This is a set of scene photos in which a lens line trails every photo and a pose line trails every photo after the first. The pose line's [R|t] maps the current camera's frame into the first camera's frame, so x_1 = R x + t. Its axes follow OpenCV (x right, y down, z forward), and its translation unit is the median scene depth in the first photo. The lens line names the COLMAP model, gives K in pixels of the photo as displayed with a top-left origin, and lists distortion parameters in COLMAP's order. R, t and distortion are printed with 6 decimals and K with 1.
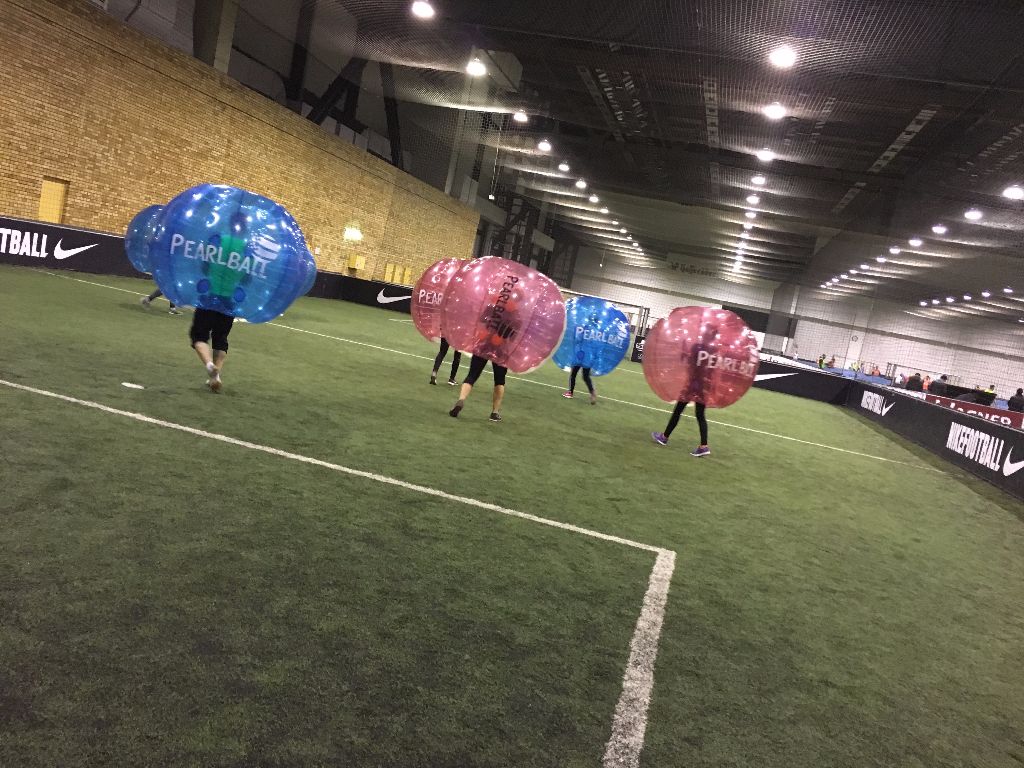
lens RADIAL K [[880.8, 0, 512.1], [0, 880.8, 380.6], [0, 0, 1]] dist [0.060985, -0.027061]
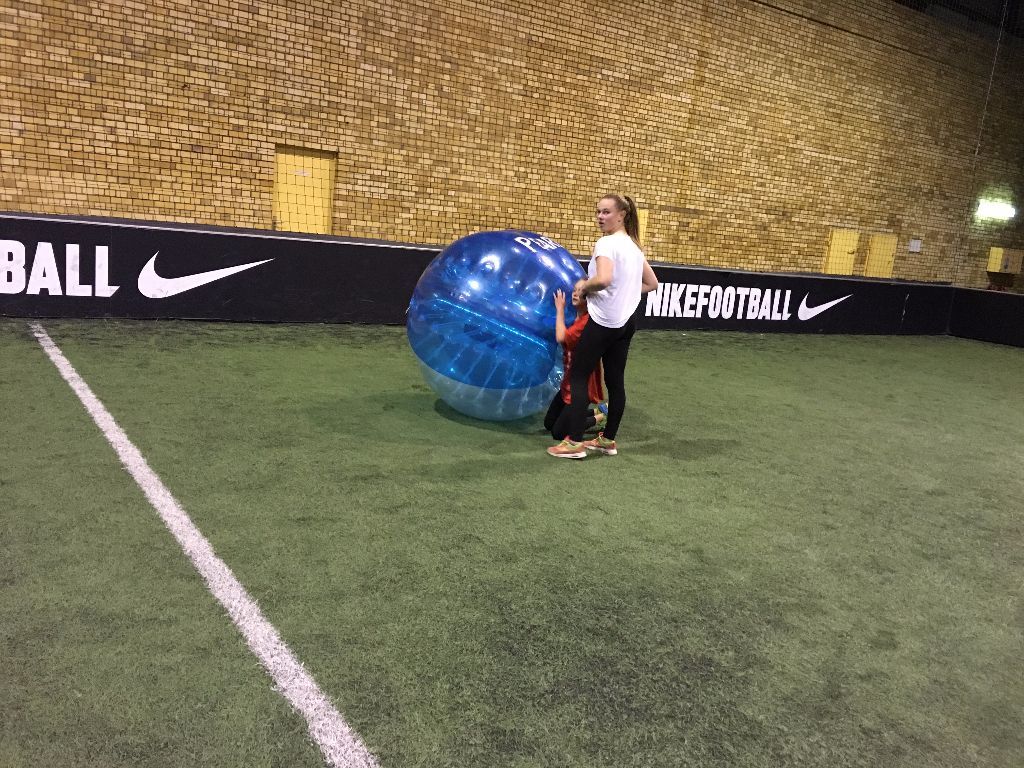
lens RADIAL K [[880.8, 0, 512.3], [0, 880.8, 384.5], [0, 0, 1]] dist [0.060985, -0.027061]
pose [[0.745558, -0.004556, -0.666426, -0.057248], [-0.013342, 0.999674, -0.021760, -0.068652], [0.666308, 0.025114, 0.745254, 0.638174]]
